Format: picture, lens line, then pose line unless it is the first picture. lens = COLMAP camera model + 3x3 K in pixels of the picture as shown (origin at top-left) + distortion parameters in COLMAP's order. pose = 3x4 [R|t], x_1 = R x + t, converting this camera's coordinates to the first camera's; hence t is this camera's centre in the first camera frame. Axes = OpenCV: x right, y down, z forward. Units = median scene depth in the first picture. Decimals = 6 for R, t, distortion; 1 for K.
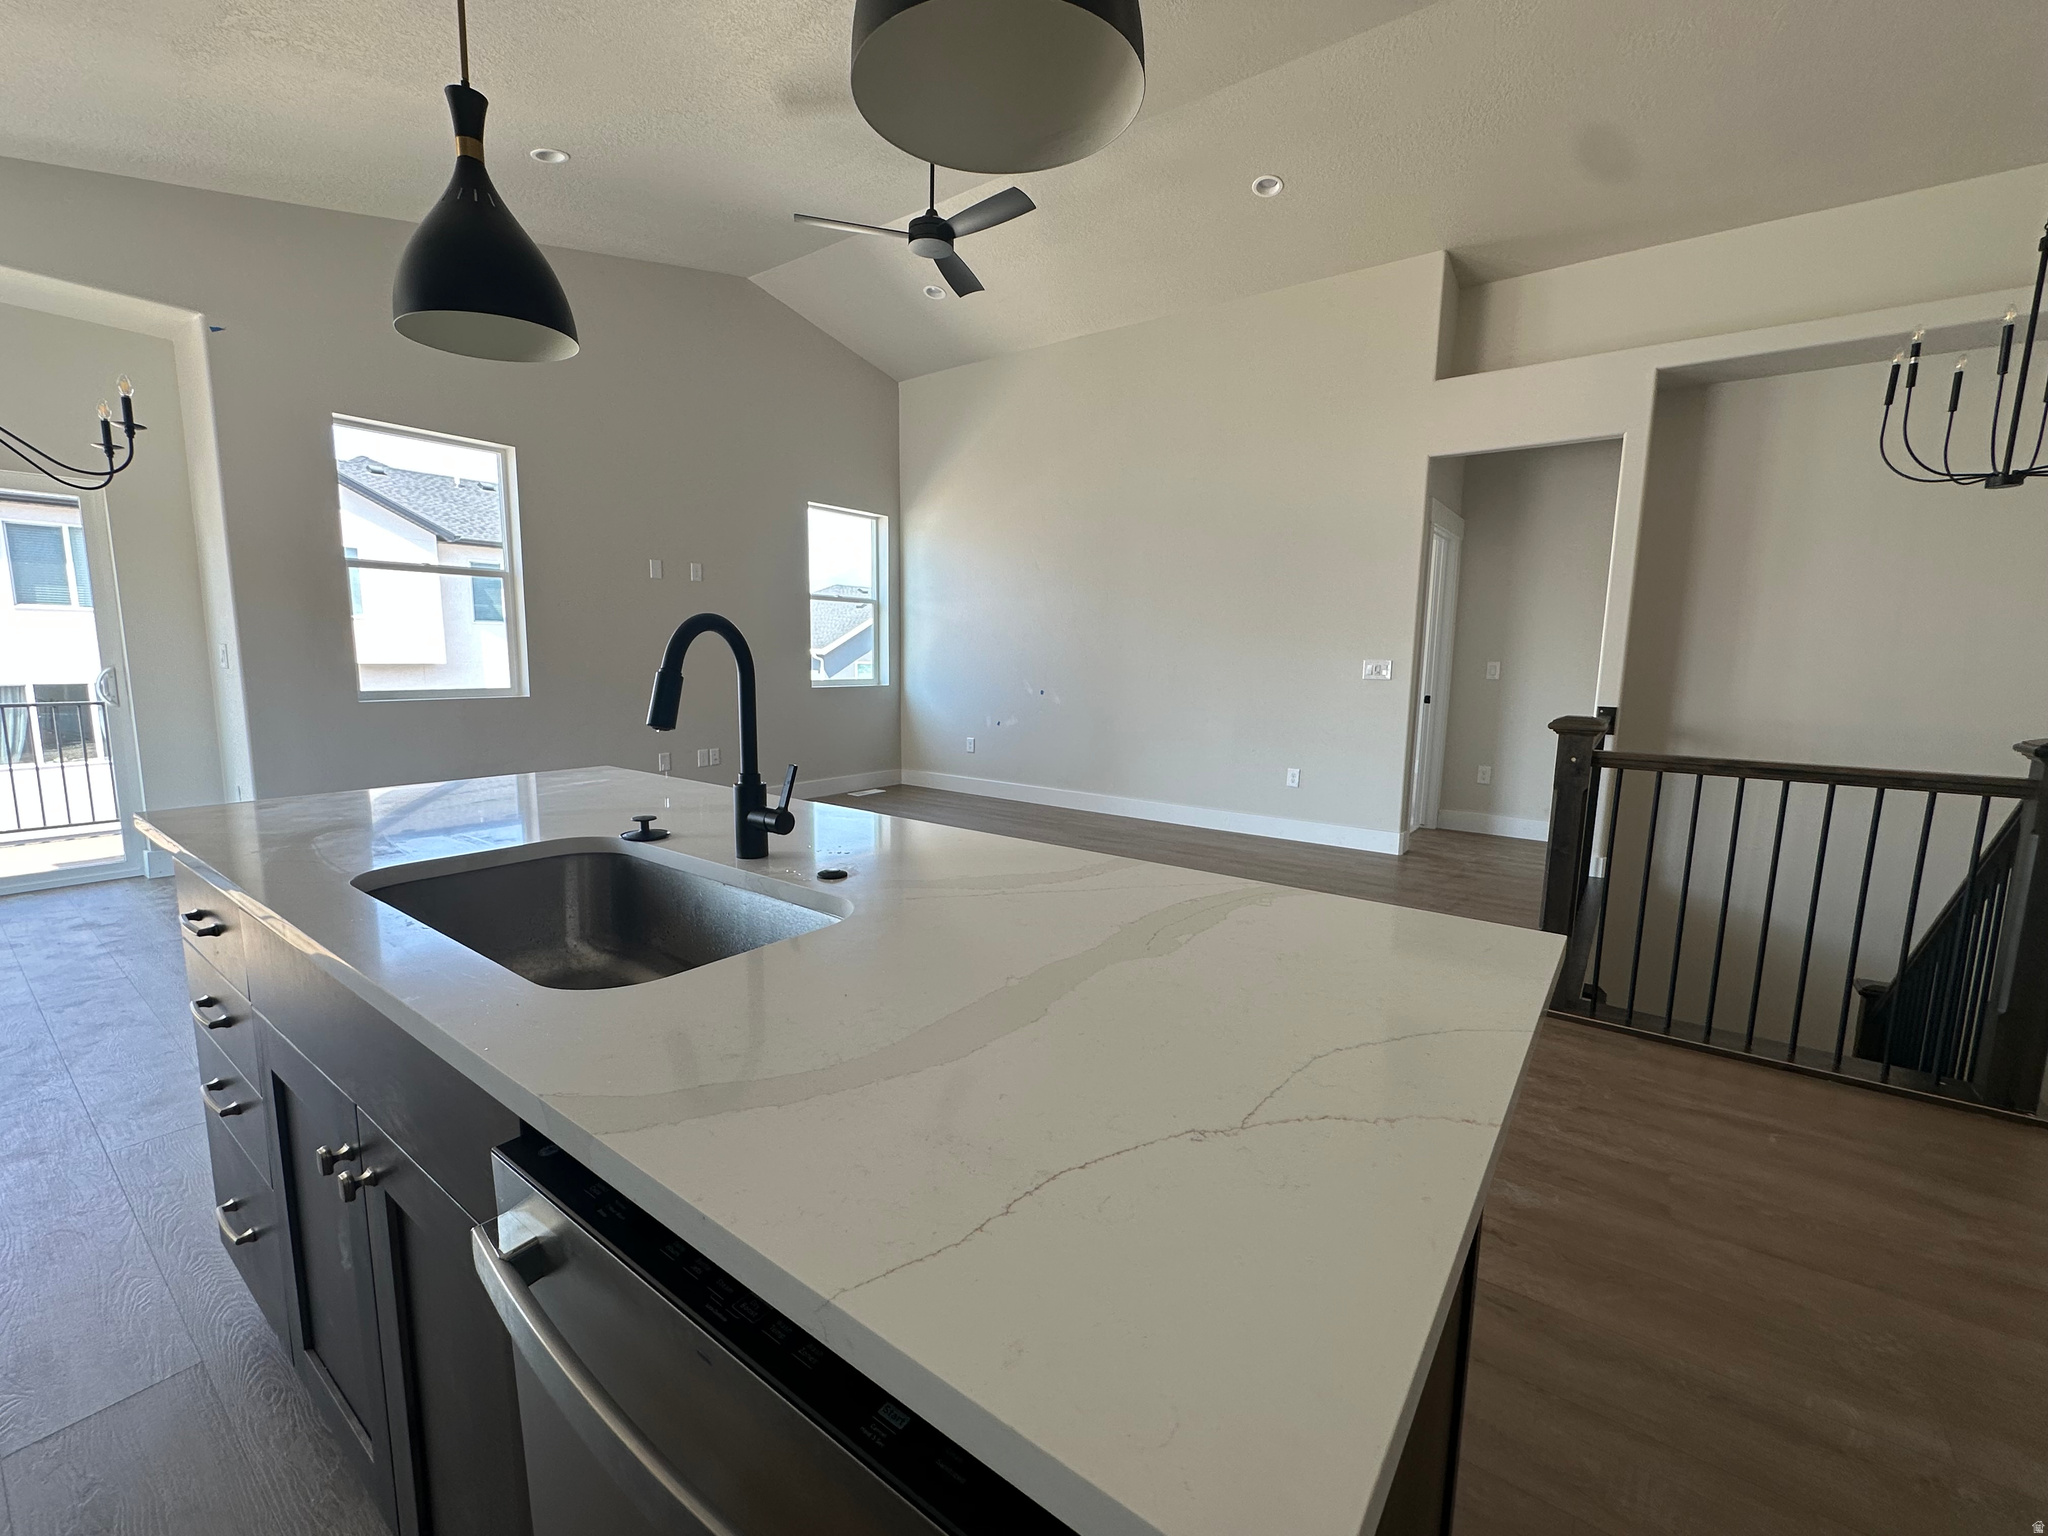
lens RADIAL K [[838.4, 0, 1021.6], [0, 838.4, 765.4], [0, 0, 1]] dist [0.001415, -0.000093]
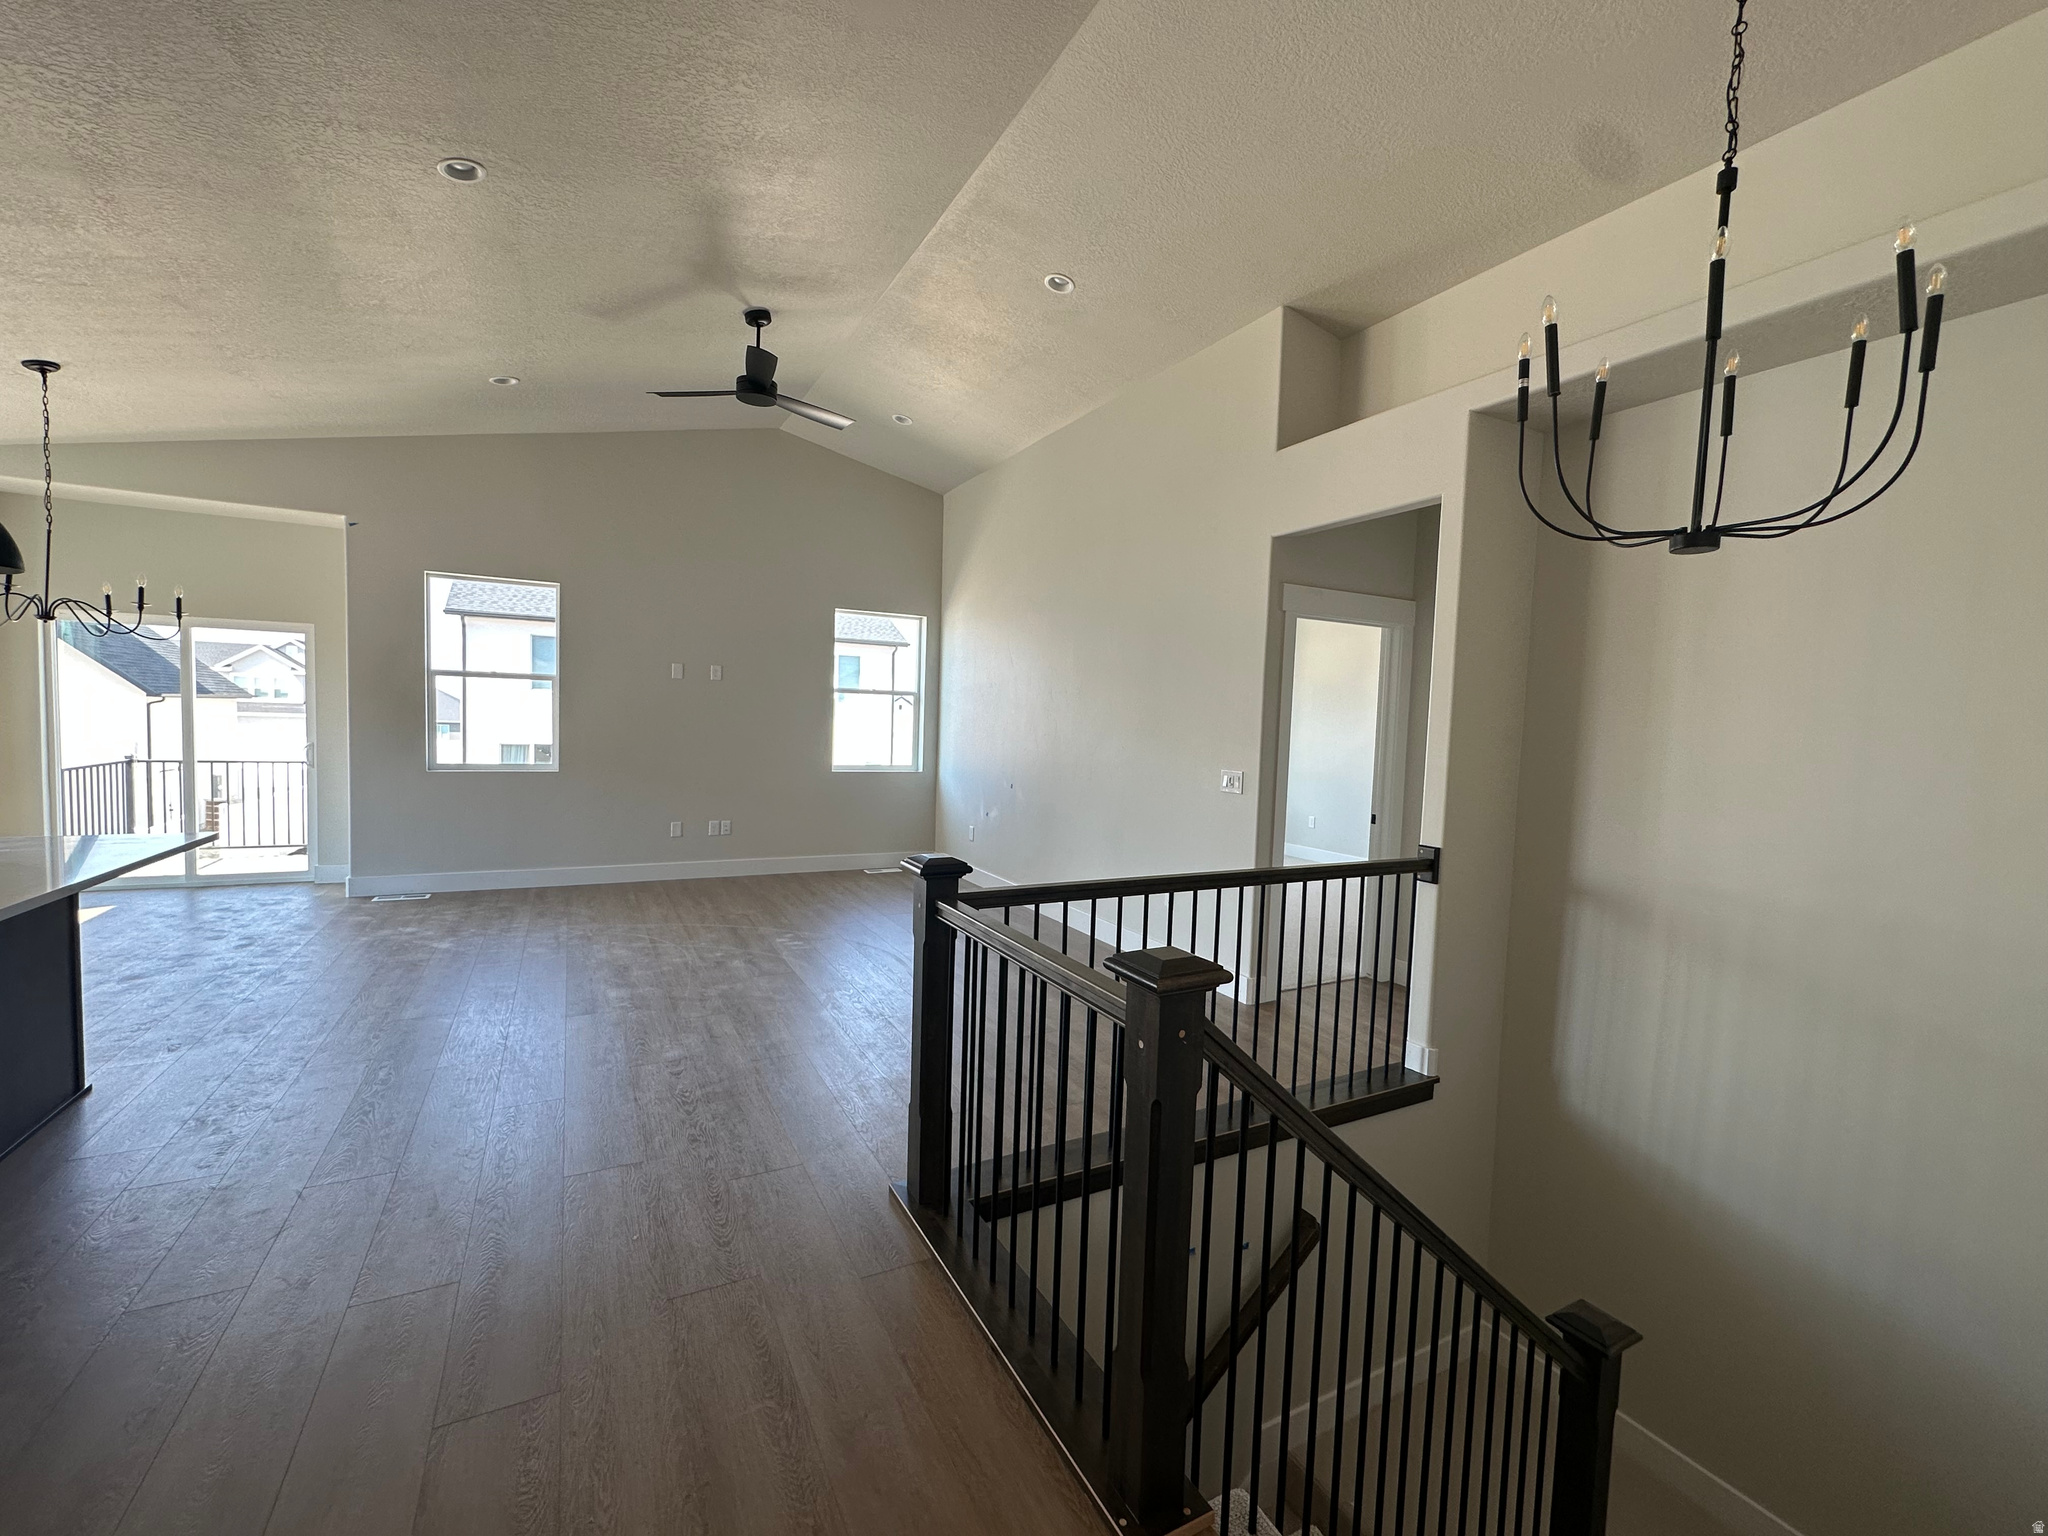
lens RADIAL K [[838.4, 0, 1028.6], [0, 838.4, 772.0], [0, 0, 1]] dist [0.001415, -0.000093]
pose [[0.904878, 0.041743, -0.423620, 0.633470], [-0.076386, 0.994949, -0.065125, -0.055159], [0.418762, 0.091289, 0.903496, 0.144903]]
